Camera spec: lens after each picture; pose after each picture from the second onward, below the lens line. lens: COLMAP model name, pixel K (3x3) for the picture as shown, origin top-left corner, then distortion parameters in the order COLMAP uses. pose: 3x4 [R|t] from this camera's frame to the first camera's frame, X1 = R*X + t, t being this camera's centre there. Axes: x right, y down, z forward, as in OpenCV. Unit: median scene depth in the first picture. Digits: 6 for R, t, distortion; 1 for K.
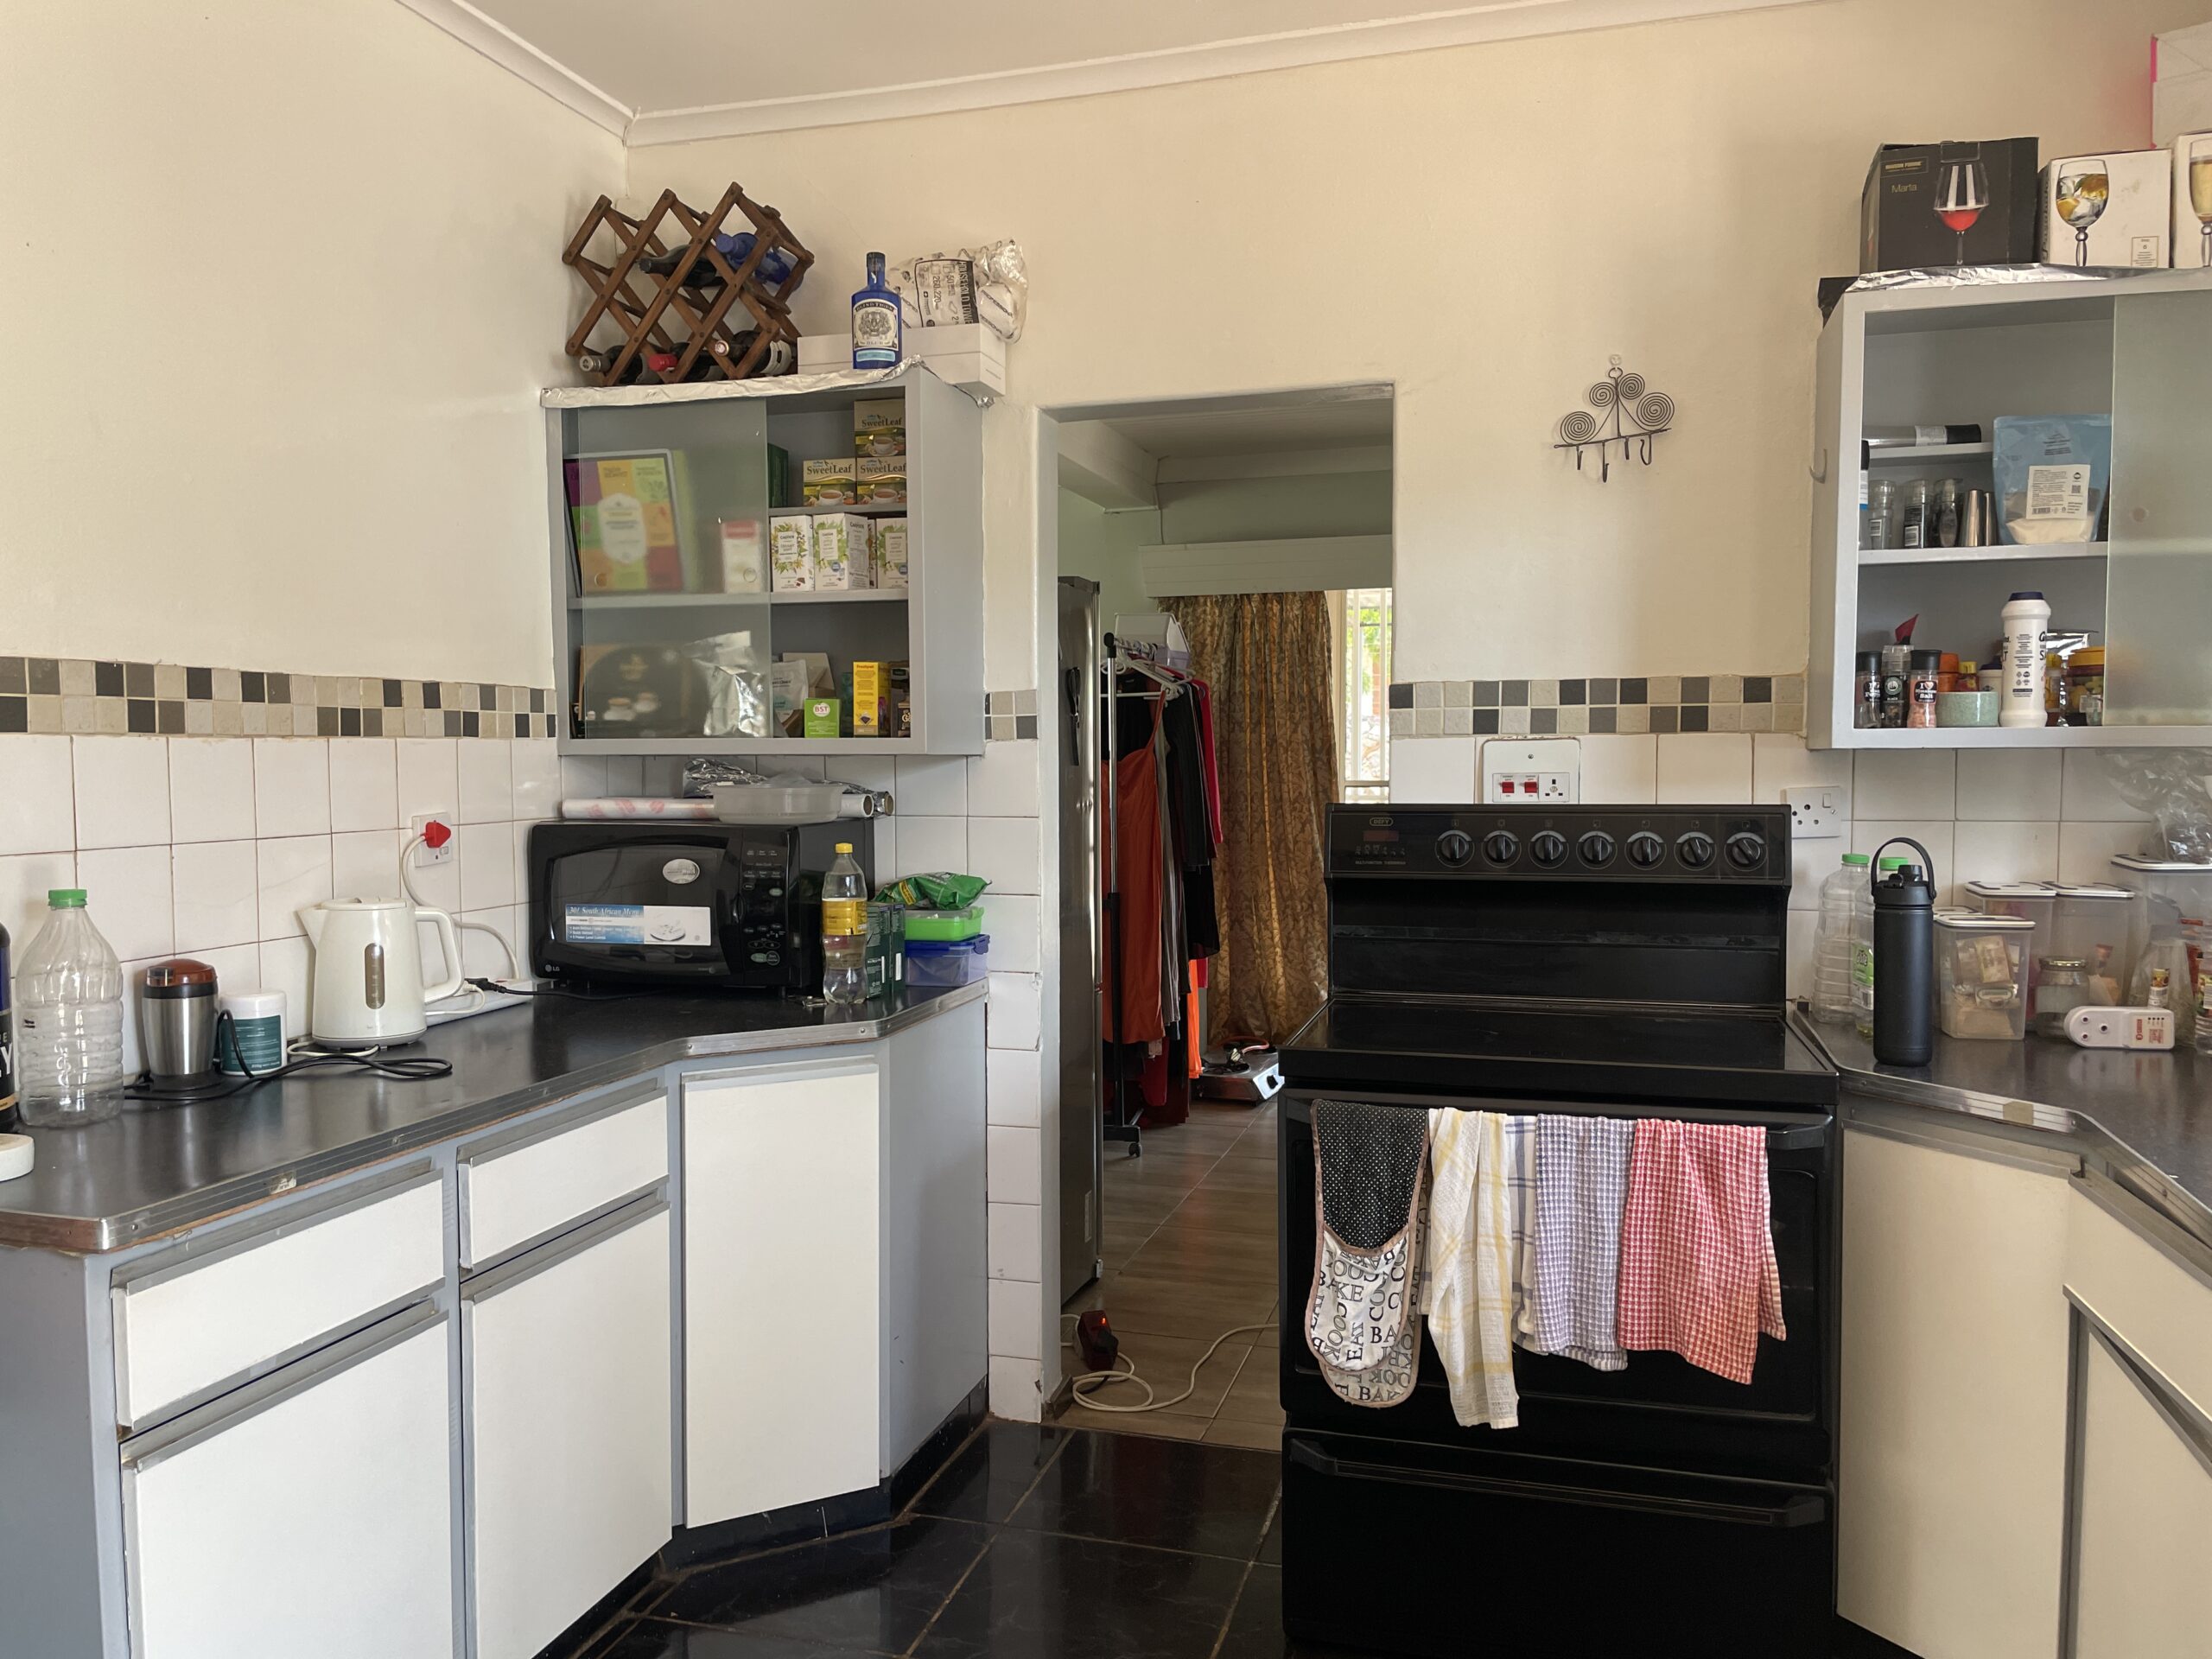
lens RADIAL K [[1663.9, 0, 1104.3], [0, 1663.9, 836.6], [0, 0, 1]] dist [0.044791, -0.030429]
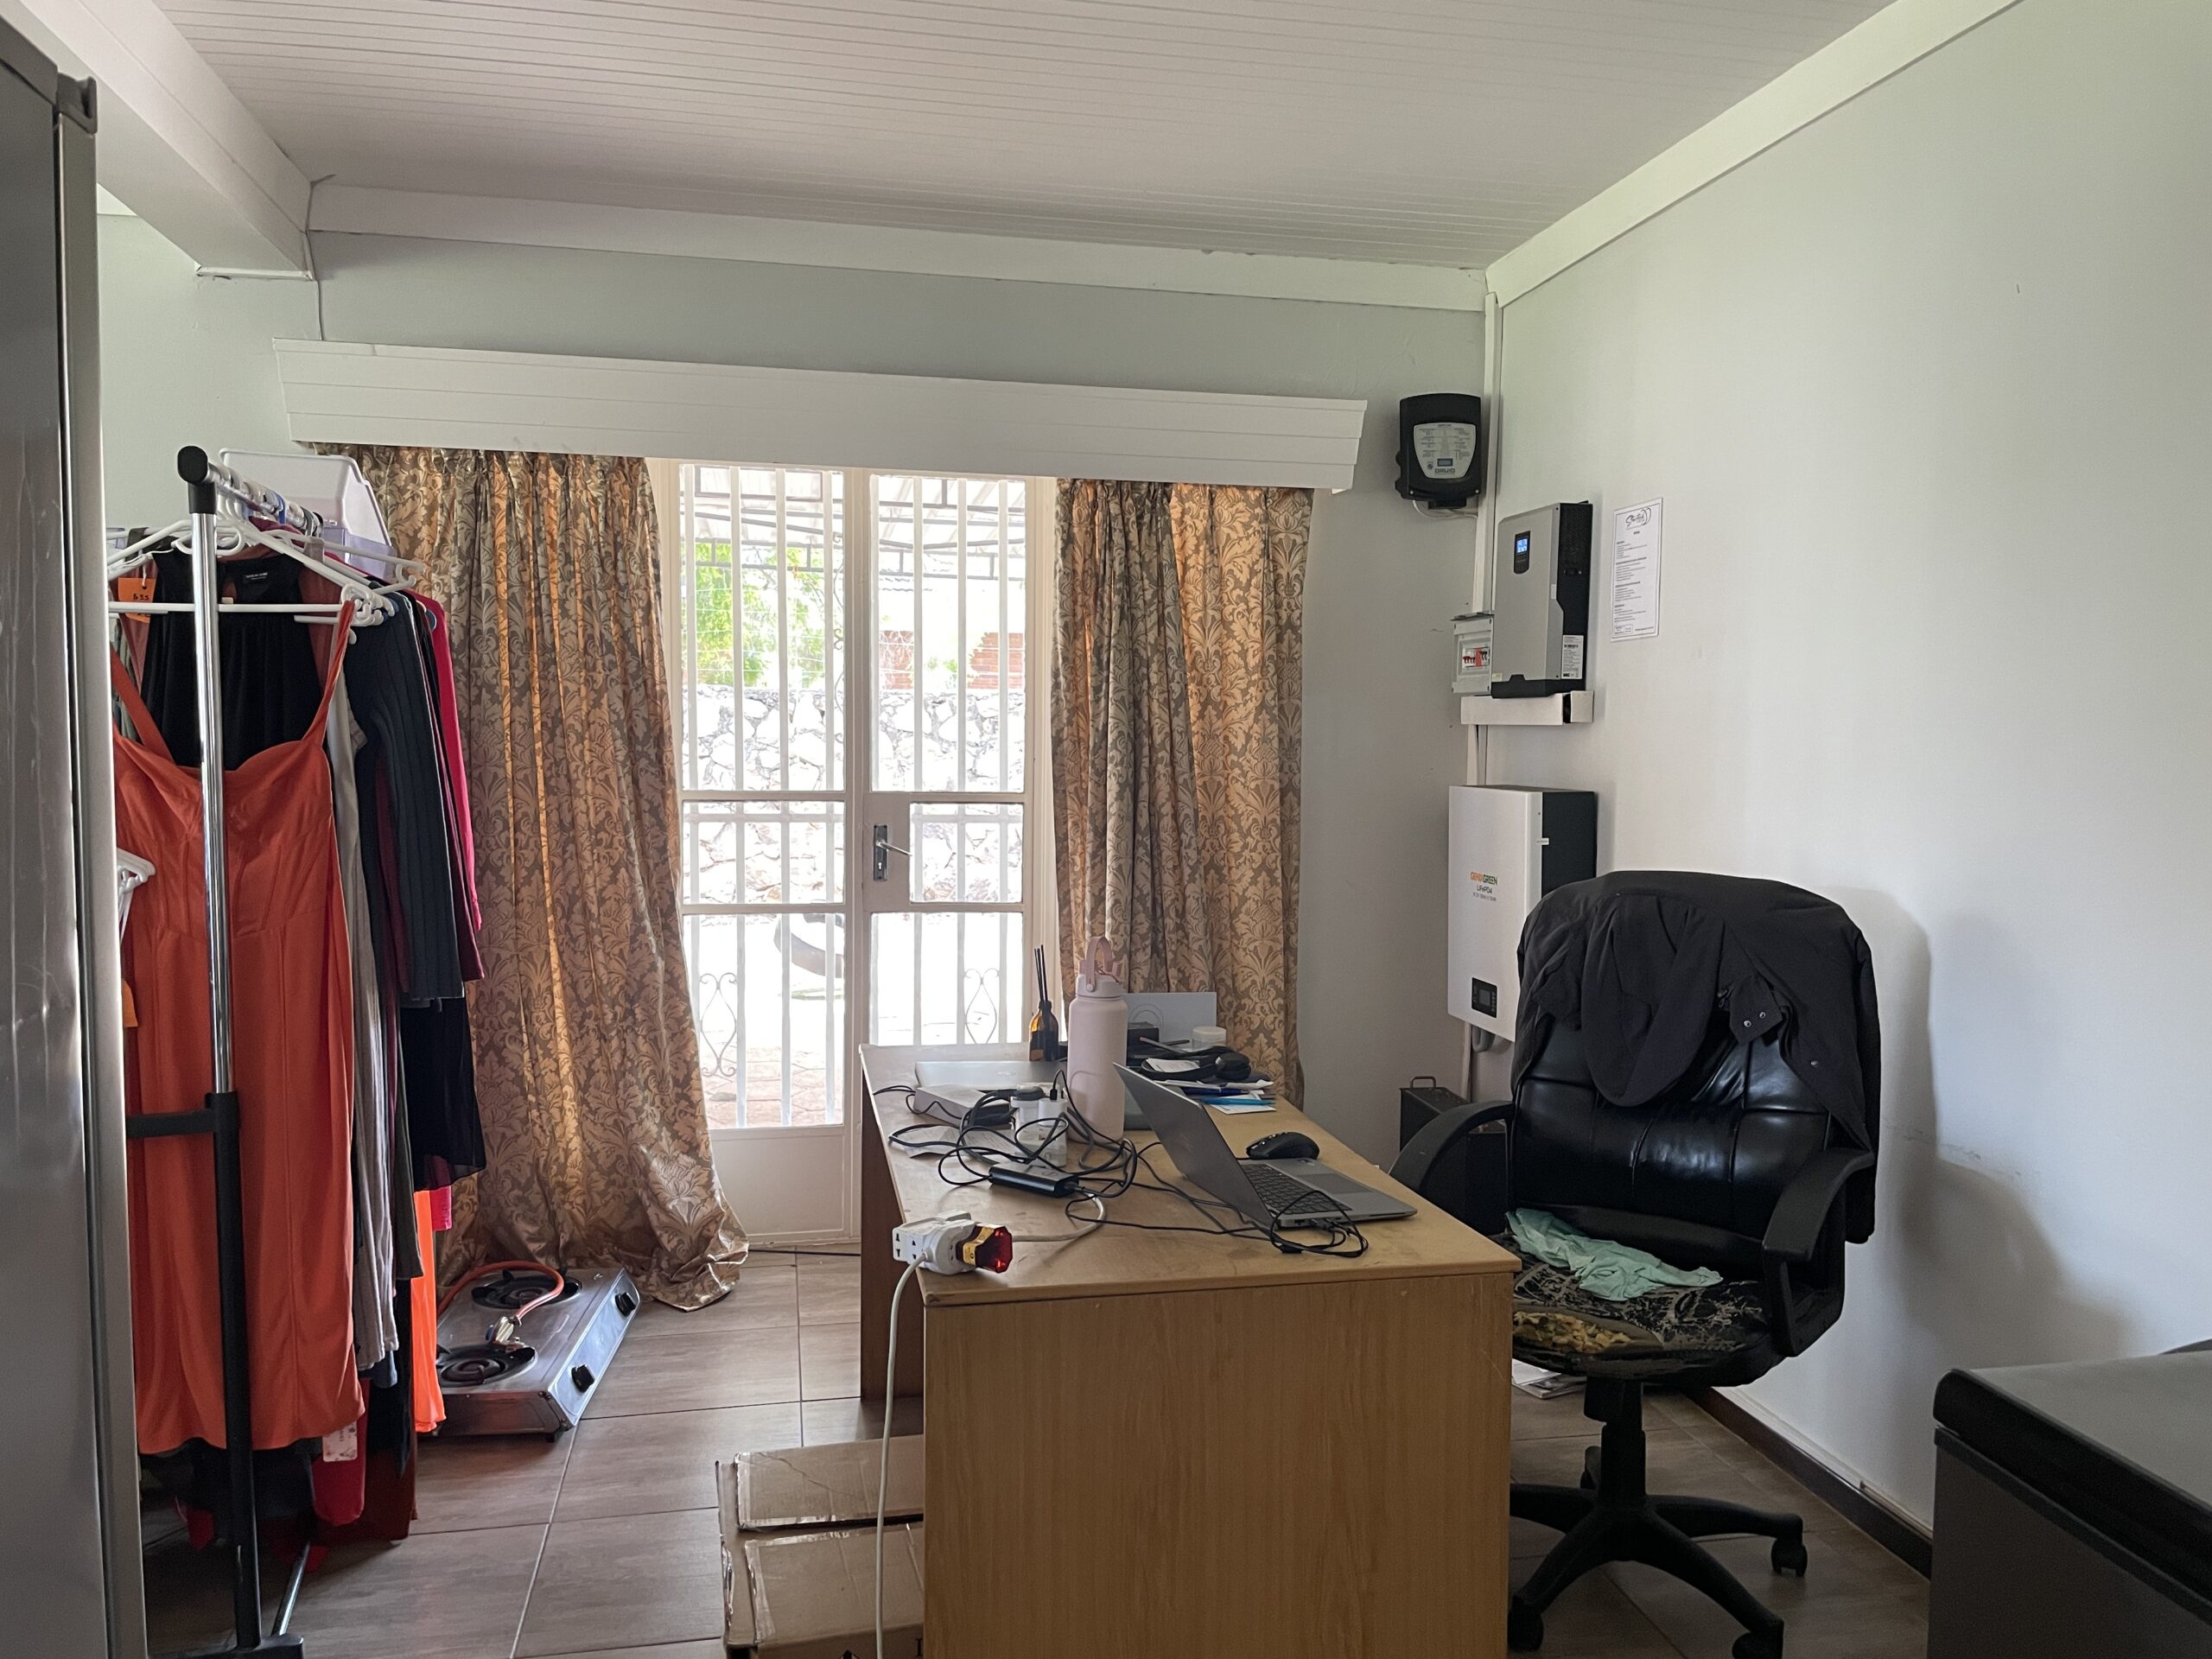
lens RADIAL K [[1663.9, 0, 1122.6], [0, 1663.9, 844.7], [0, 0, 1]] dist [0.044791, -0.030429]
pose [[0.885107, -0.018553, 0.465018, 0.008248], [0.009241, 0.999709, 0.022296, -0.026799], [-0.465296, -0.015437, 0.885020, 0.415973]]
